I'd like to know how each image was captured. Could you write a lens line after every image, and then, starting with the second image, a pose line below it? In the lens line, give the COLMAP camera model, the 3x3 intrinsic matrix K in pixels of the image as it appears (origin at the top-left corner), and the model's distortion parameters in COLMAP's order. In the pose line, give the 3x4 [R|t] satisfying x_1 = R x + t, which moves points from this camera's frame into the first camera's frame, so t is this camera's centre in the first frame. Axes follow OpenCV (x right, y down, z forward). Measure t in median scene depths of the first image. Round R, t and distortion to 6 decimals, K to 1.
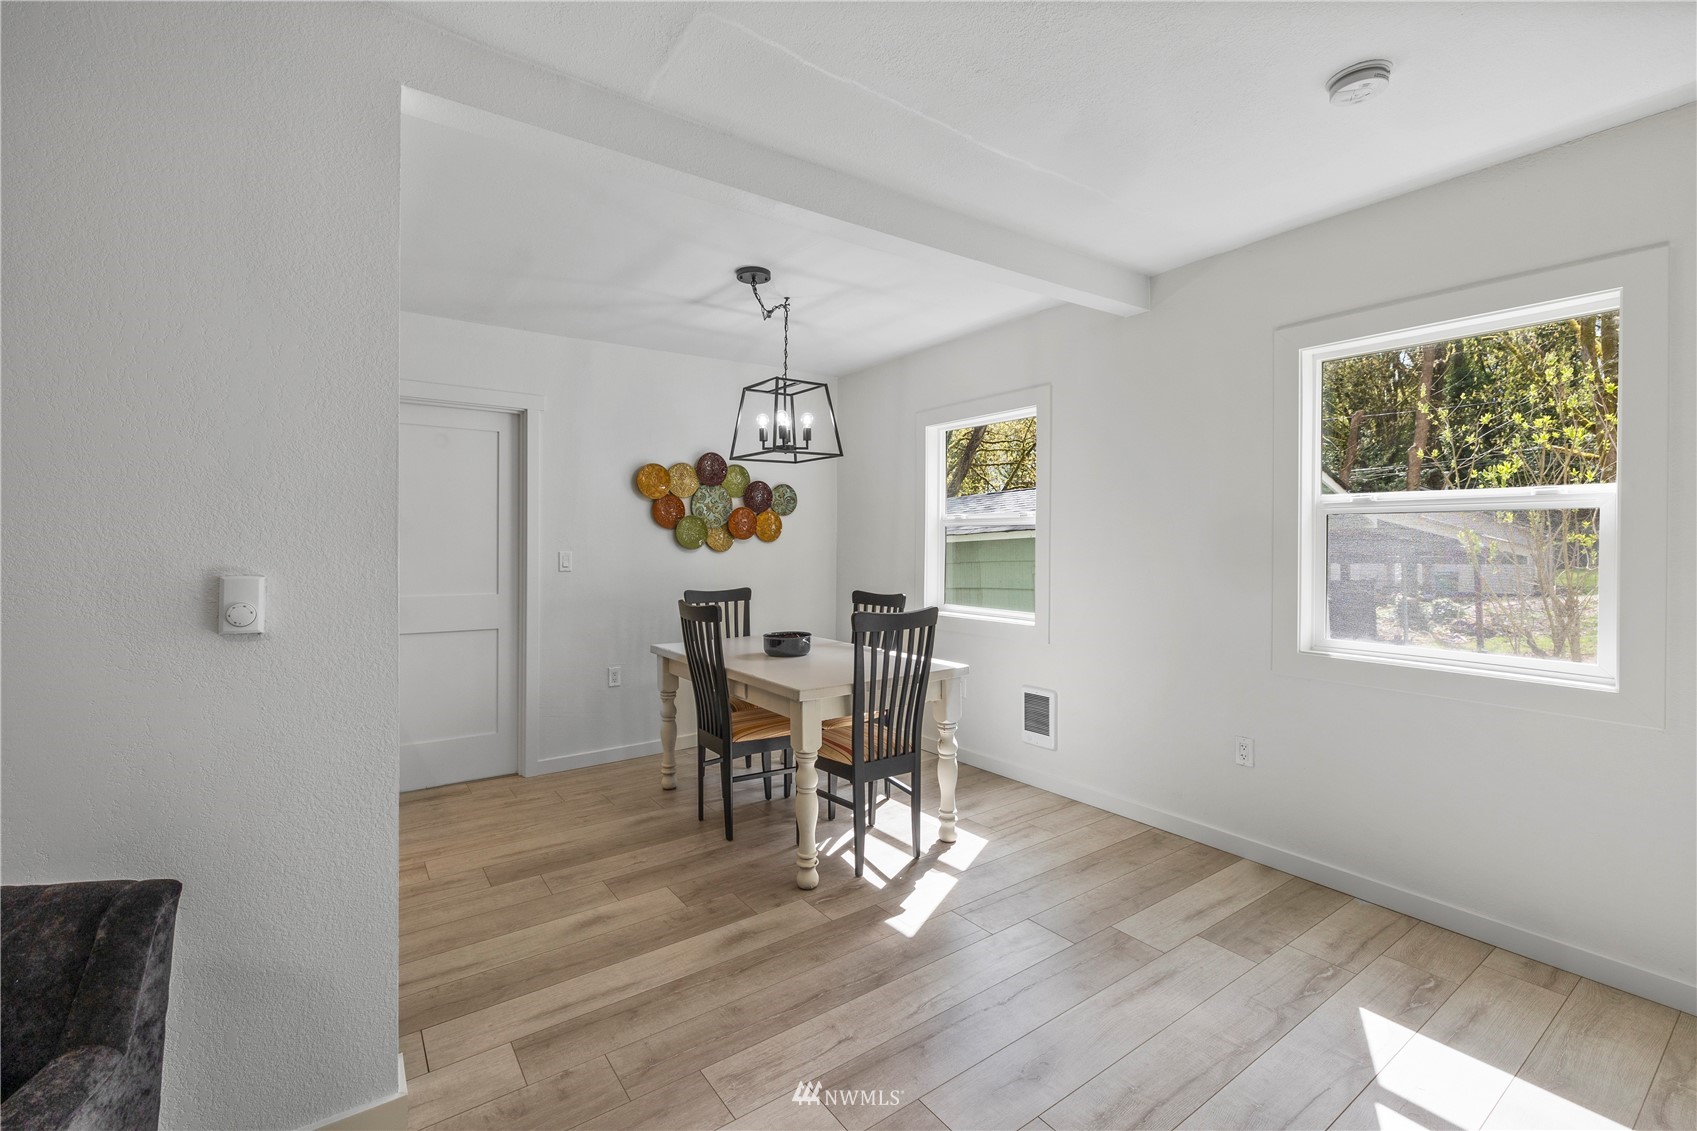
lens RADIAL K [[742.8, 0, 839.6], [0, 742.8, 547.3], [0, 0, 1]] dist [0.003614, 0.001264]
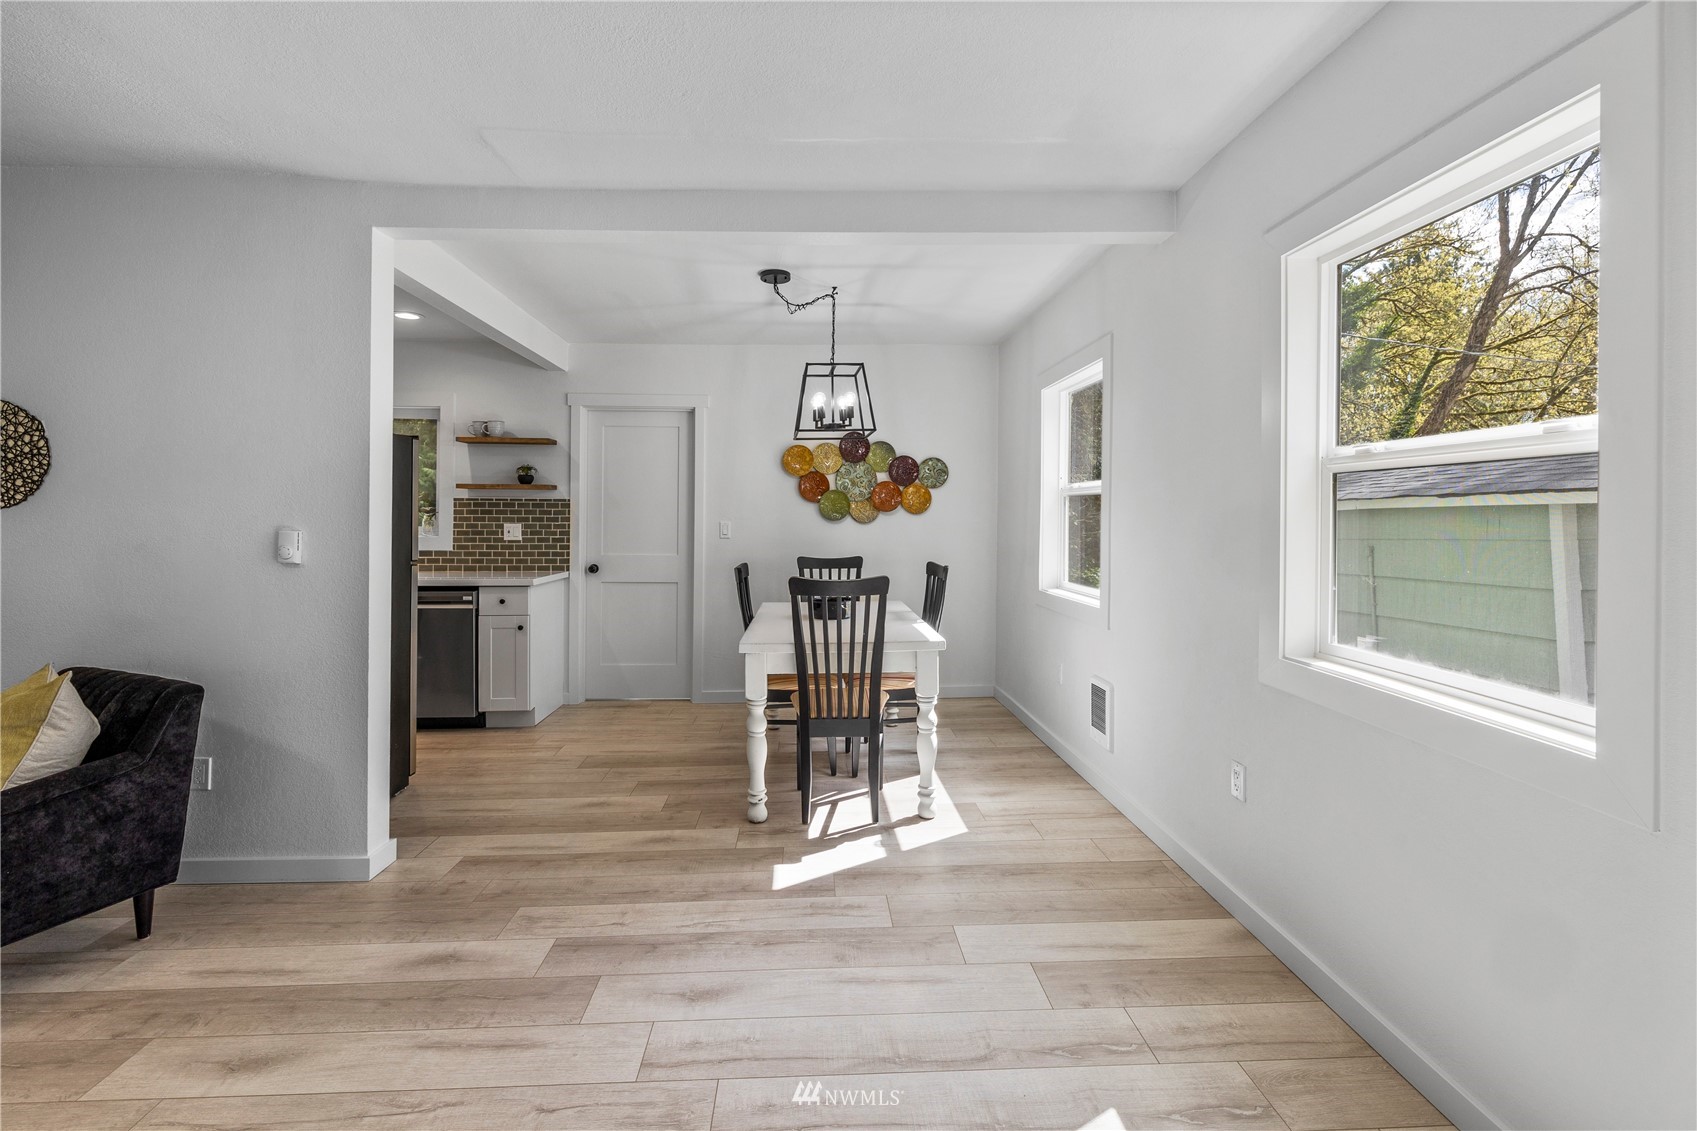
lens RADIAL K [[742.8, 0, 830.9], [0, 742.8, 516.9], [0, 0, 1]] dist [0.003614, 0.001264]
pose [[0.835534, 0.000297, -0.549439, 0.571736], [-0.004000, 0.999977, -0.005542, 0.004615], [0.549425, 0.006828, 0.835515, 0.106176]]
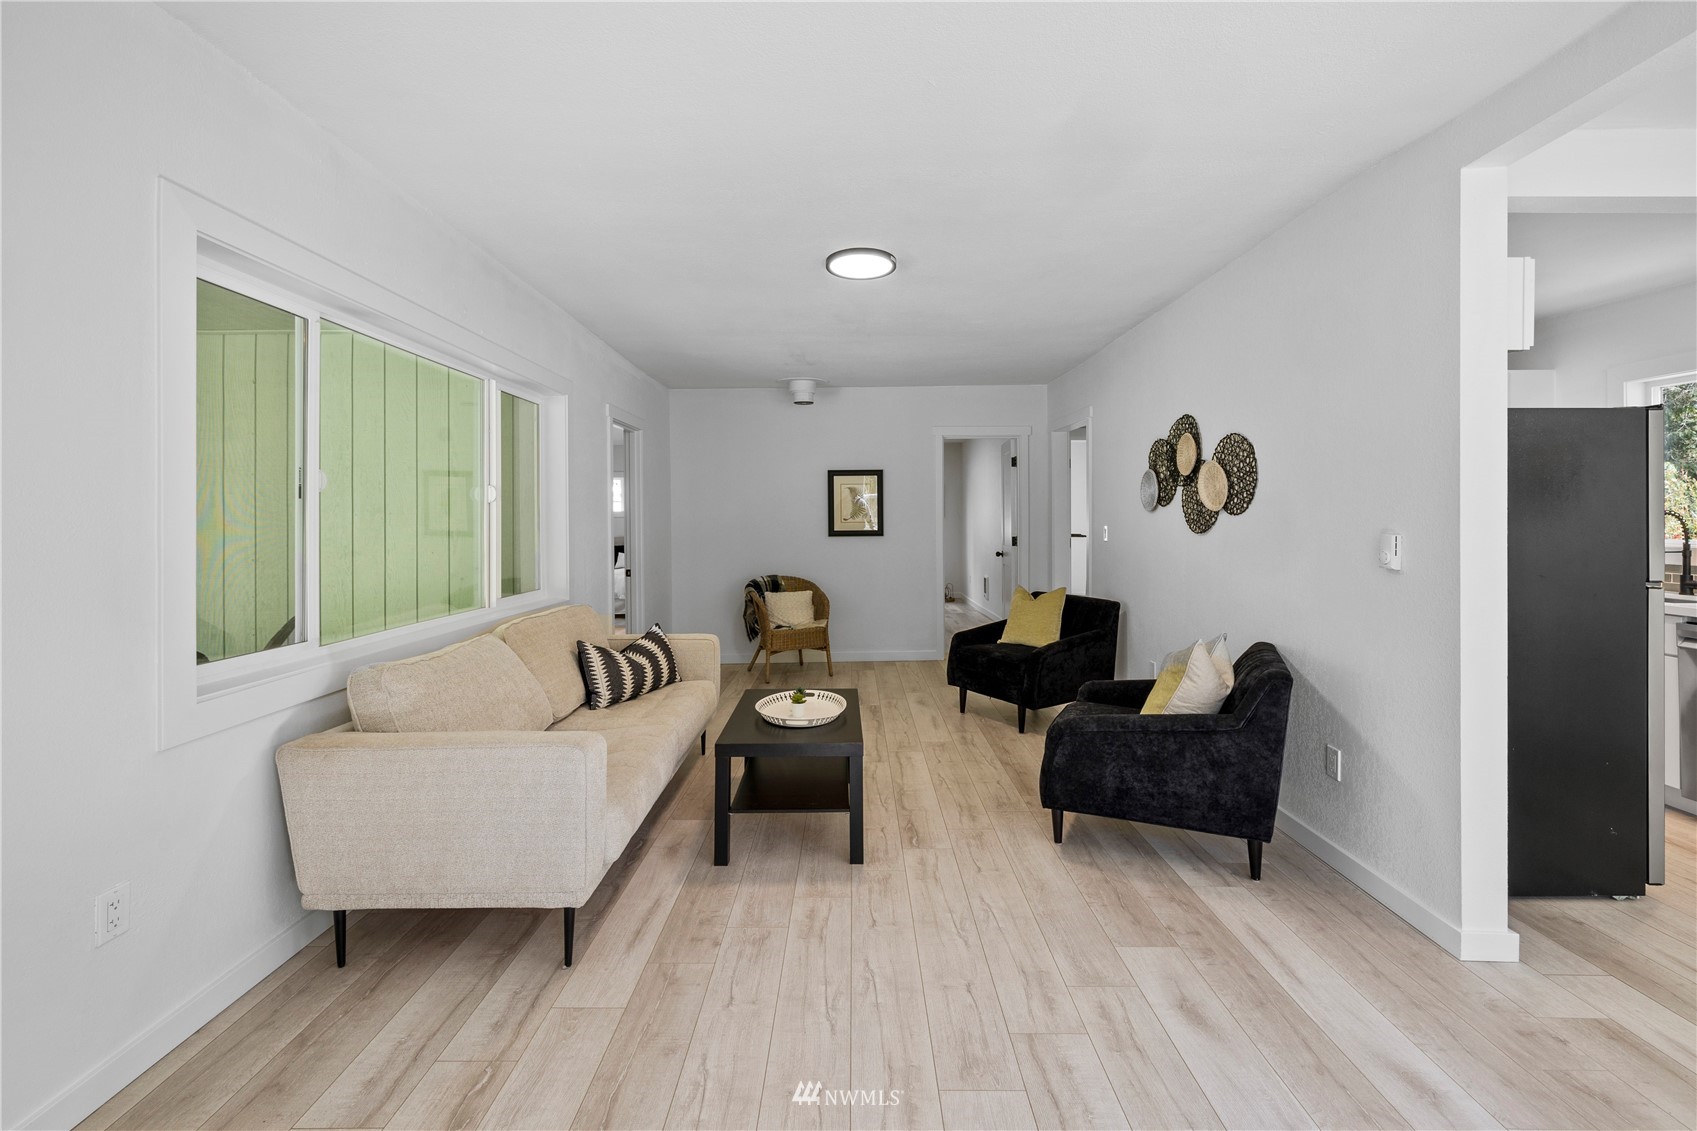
lens RADIAL K [[742.8, 0, 872.4], [0, 742.8, 516.3], [0, 0, 1]] dist [0.003614, 0.001264]
pose [[-0.572447, -0.008396, -0.819898, 0.561782], [-0.005868, 0.999964, -0.006143, 0.006807], [0.819920, 0.001295, -0.572476, 0.460134]]
